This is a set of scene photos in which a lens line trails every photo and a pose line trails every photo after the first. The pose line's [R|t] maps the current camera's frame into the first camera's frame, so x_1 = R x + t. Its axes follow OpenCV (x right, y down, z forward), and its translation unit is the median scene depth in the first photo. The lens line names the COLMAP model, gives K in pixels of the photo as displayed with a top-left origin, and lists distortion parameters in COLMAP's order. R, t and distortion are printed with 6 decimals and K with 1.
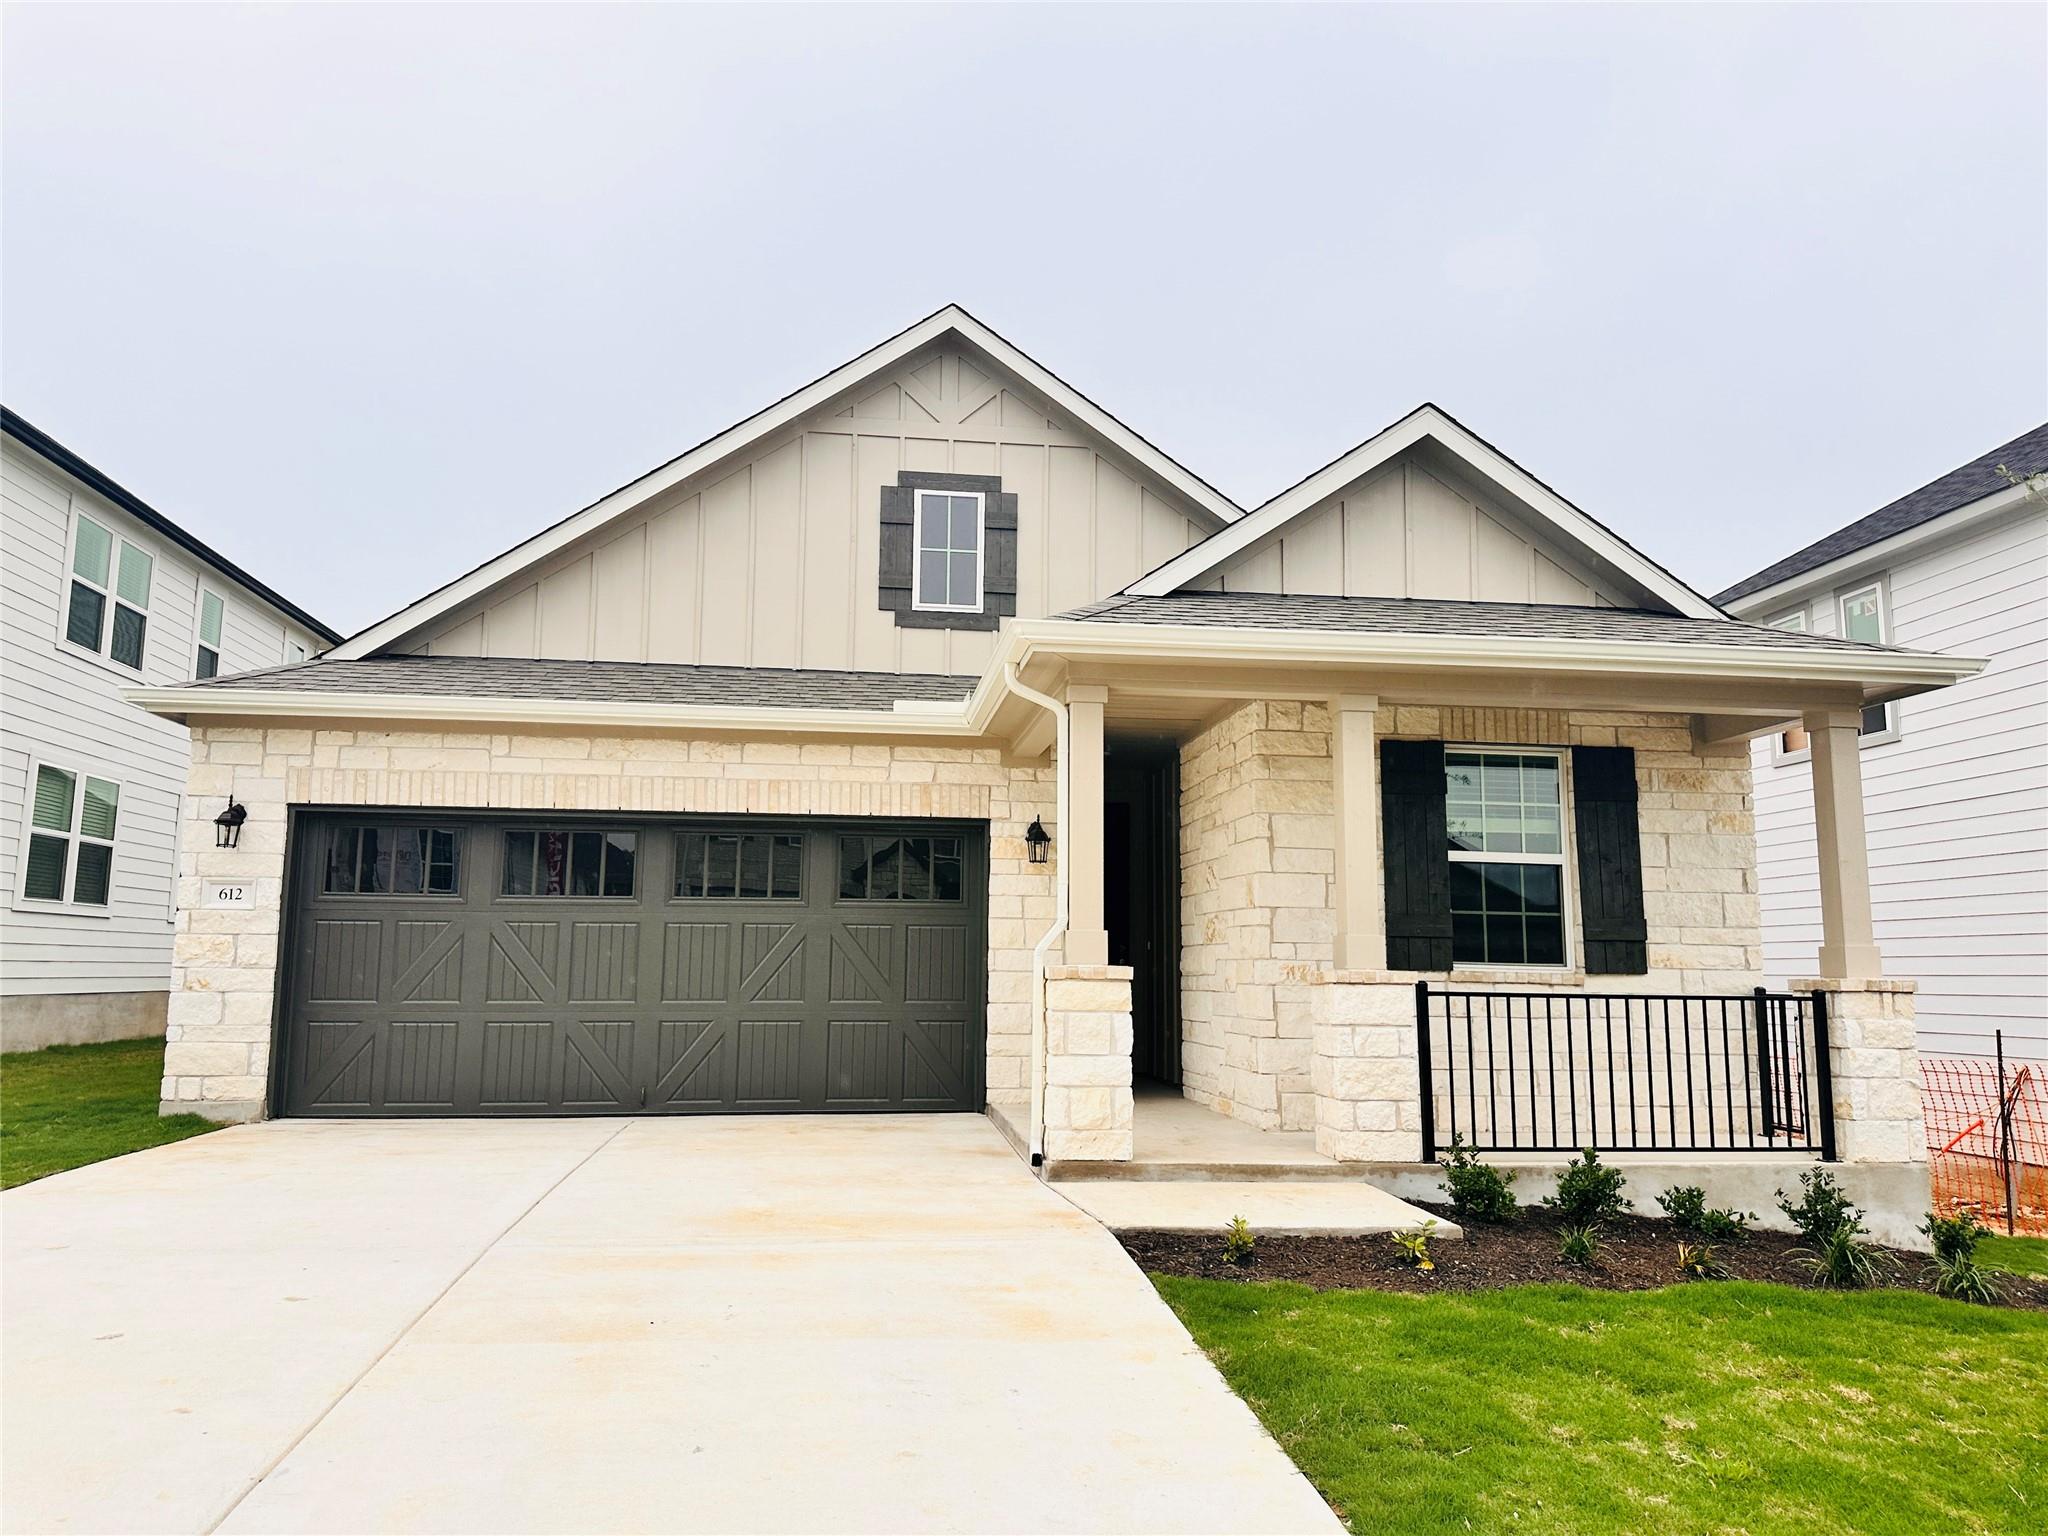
lens RADIAL K [[1422.9, 0, 1000.1], [0, 1422.9, 769.3], [0, 0, 1]] dist [0.168628, -0.404260]
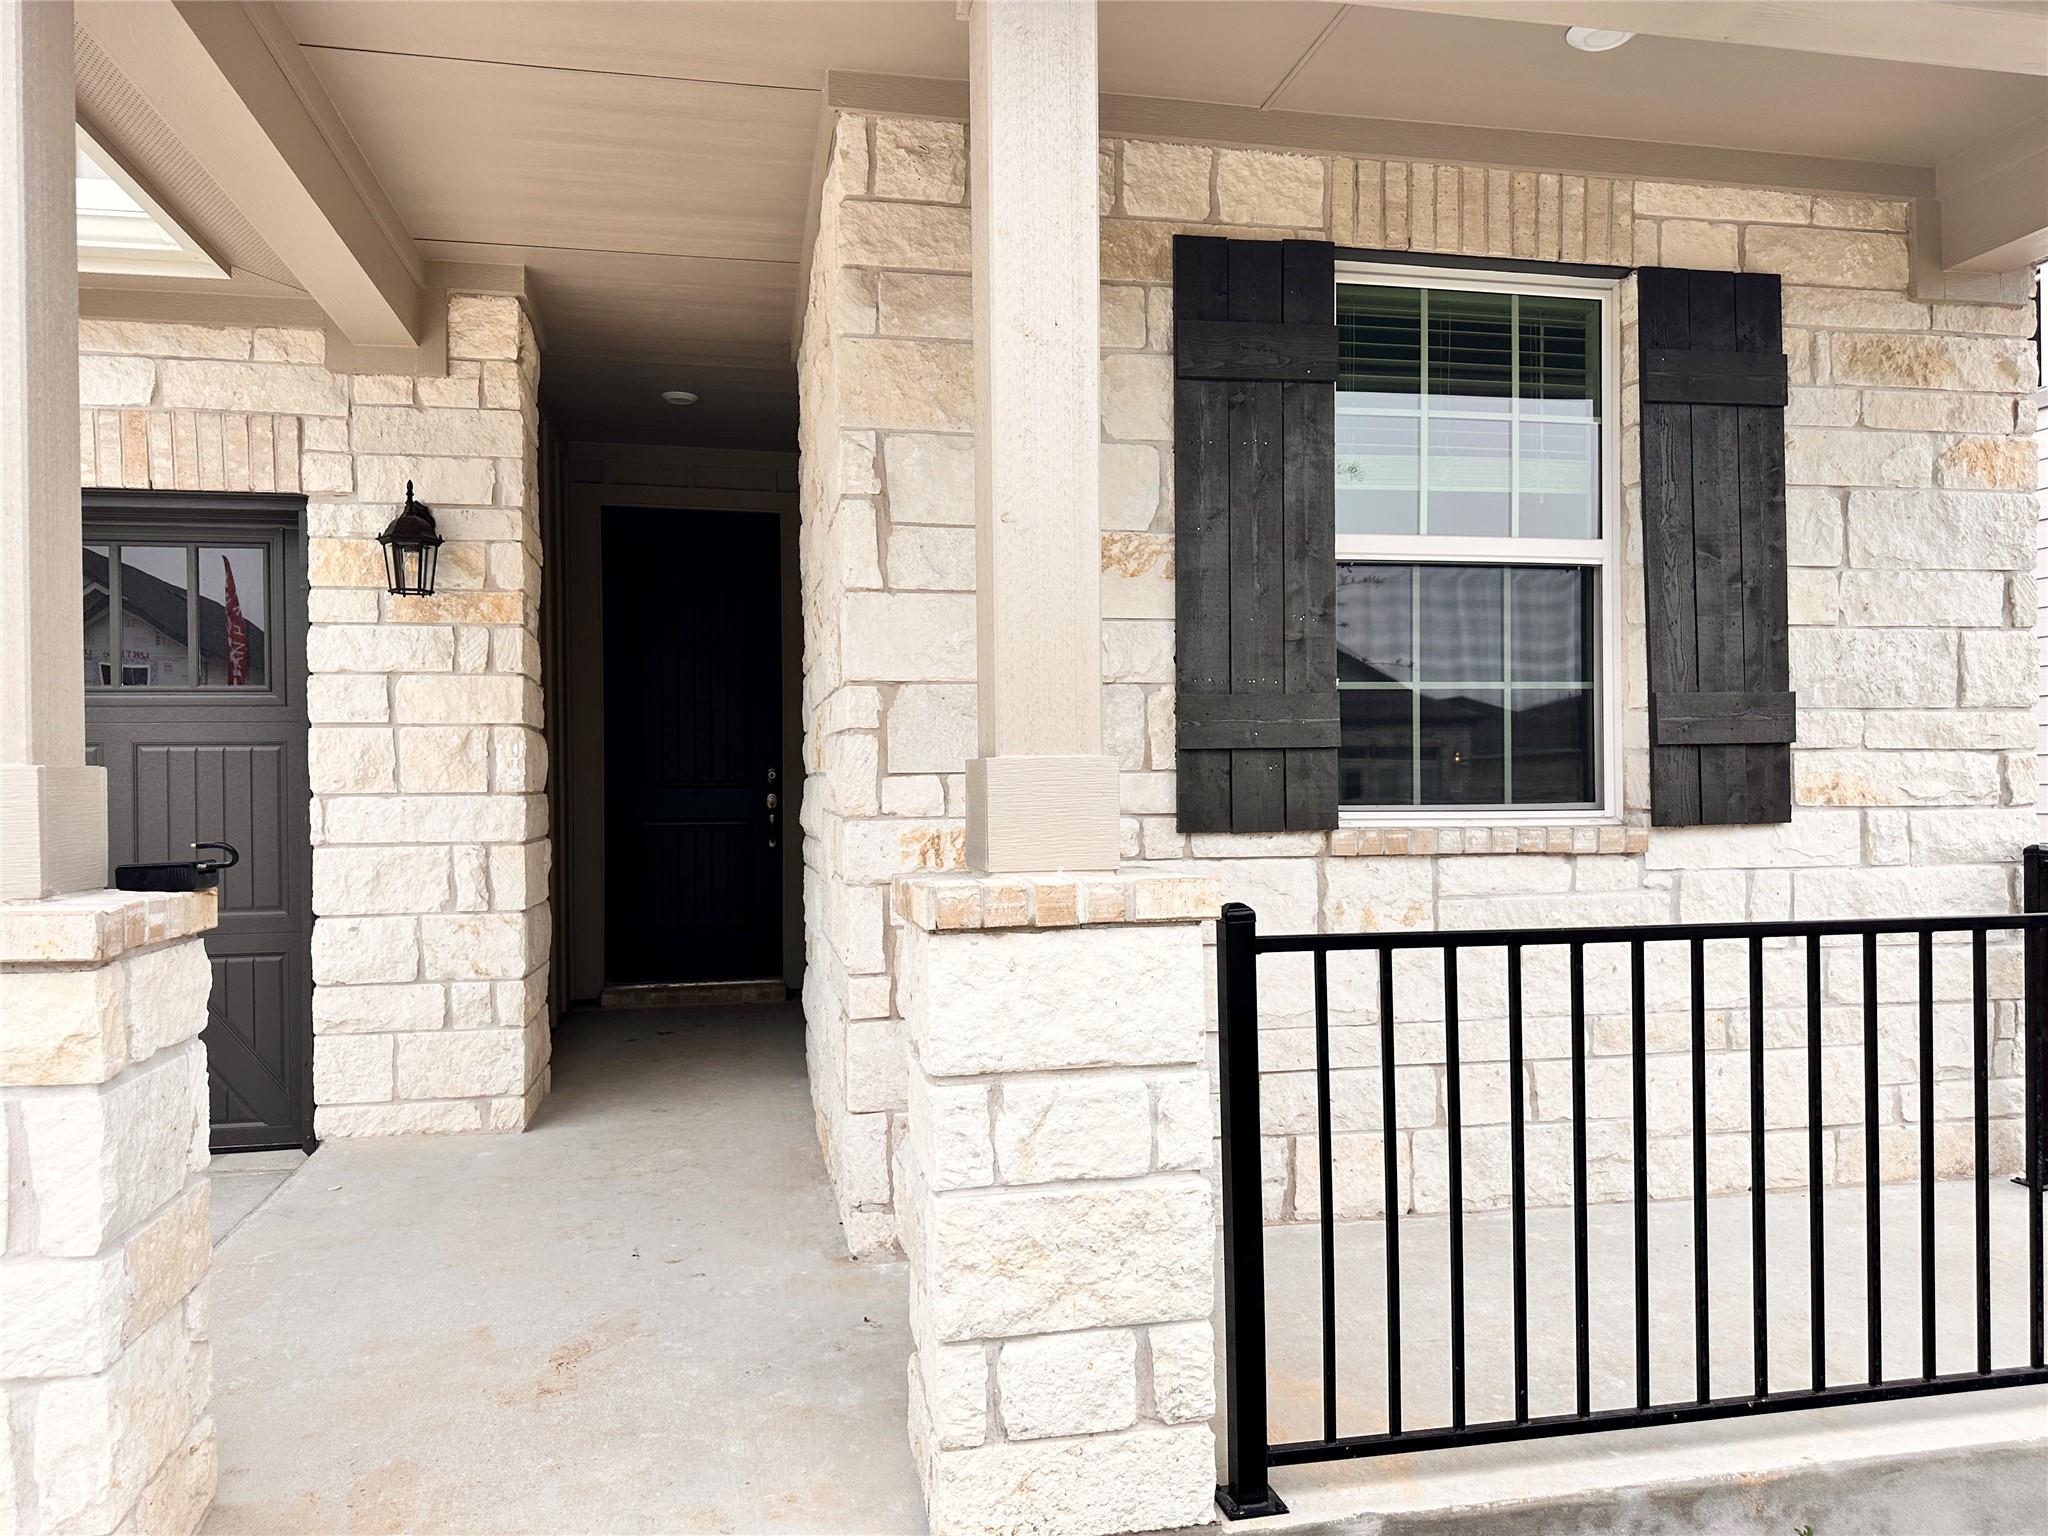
lens RADIAL K [[1445.1, 0, 1017.4], [0, 1445.1, 791.0], [0, 0, 1]] dist [0.091029, -0.137185]
pose [[0.996049, -0.023802, 0.085561, 0.185012], [0.010595, 0.988383, 0.151617, 0.064808], [-0.088176, -0.150111, 0.984729, 0.593964]]
